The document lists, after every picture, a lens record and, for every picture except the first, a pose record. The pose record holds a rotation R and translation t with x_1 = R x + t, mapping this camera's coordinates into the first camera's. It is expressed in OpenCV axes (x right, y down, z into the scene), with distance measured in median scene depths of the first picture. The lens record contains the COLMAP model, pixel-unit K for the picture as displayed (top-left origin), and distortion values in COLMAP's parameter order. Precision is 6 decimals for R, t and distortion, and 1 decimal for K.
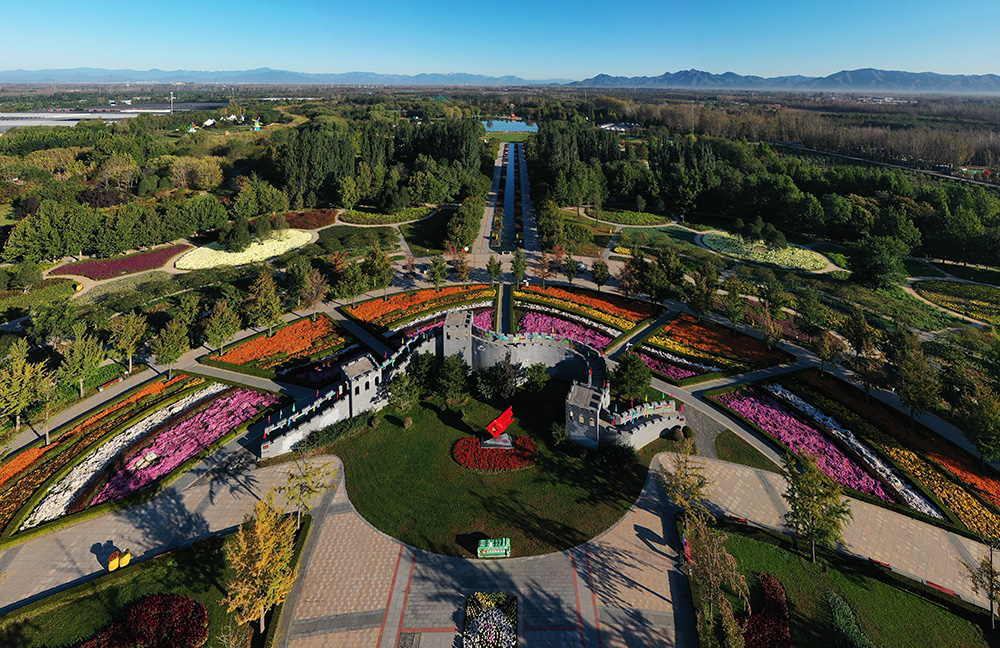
lens RADIAL K [[322.4, 0, 523.5], [0, 322.4, 324.1], [0, 0, 1]] dist [-0.000493, -0.000138]
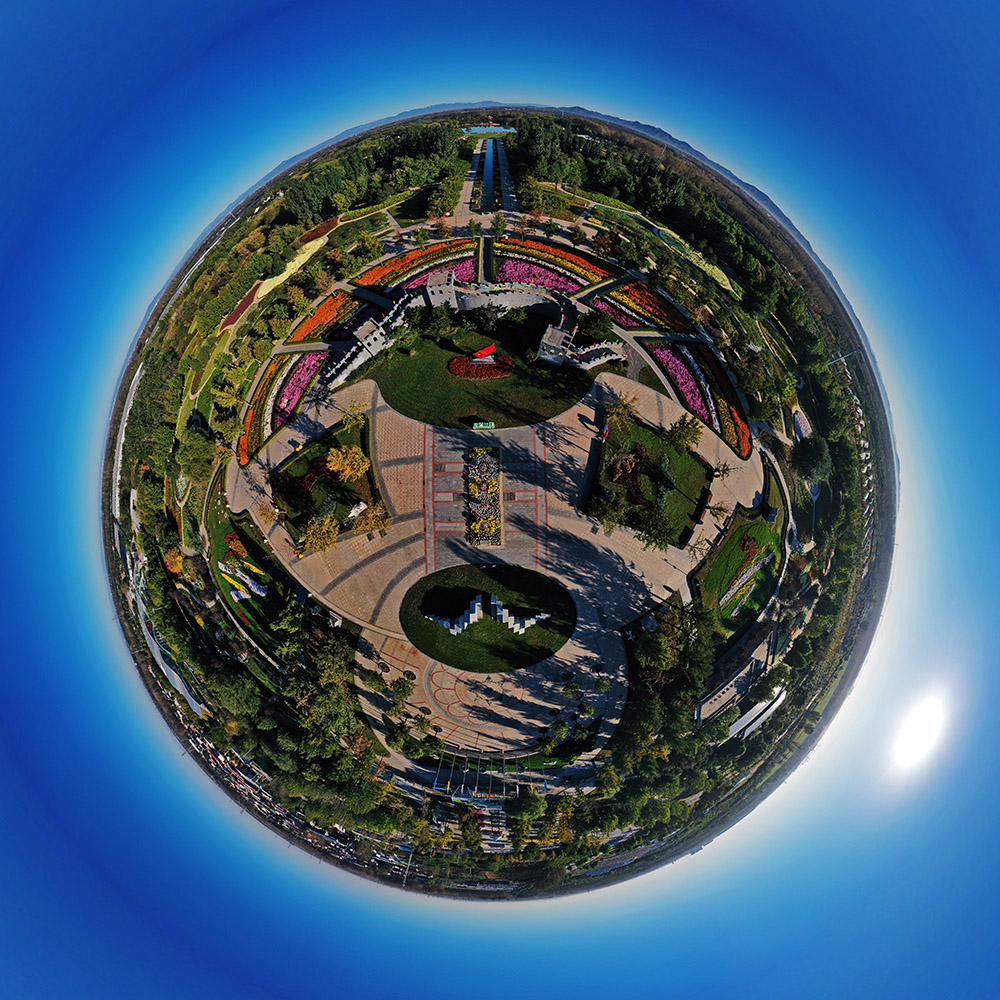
lens RADIAL K [[340.7, 0, 500.0], [0, 340.7, 500.0], [0, 0, 1]] dist [0.000008, -0.000001]
pose [[0.999890, 0.002636, -0.014625, 0.009012], [0.009859, 0.618726, 0.785545, -0.503998], [0.011120, -0.785602, 0.618632, -0.390464]]
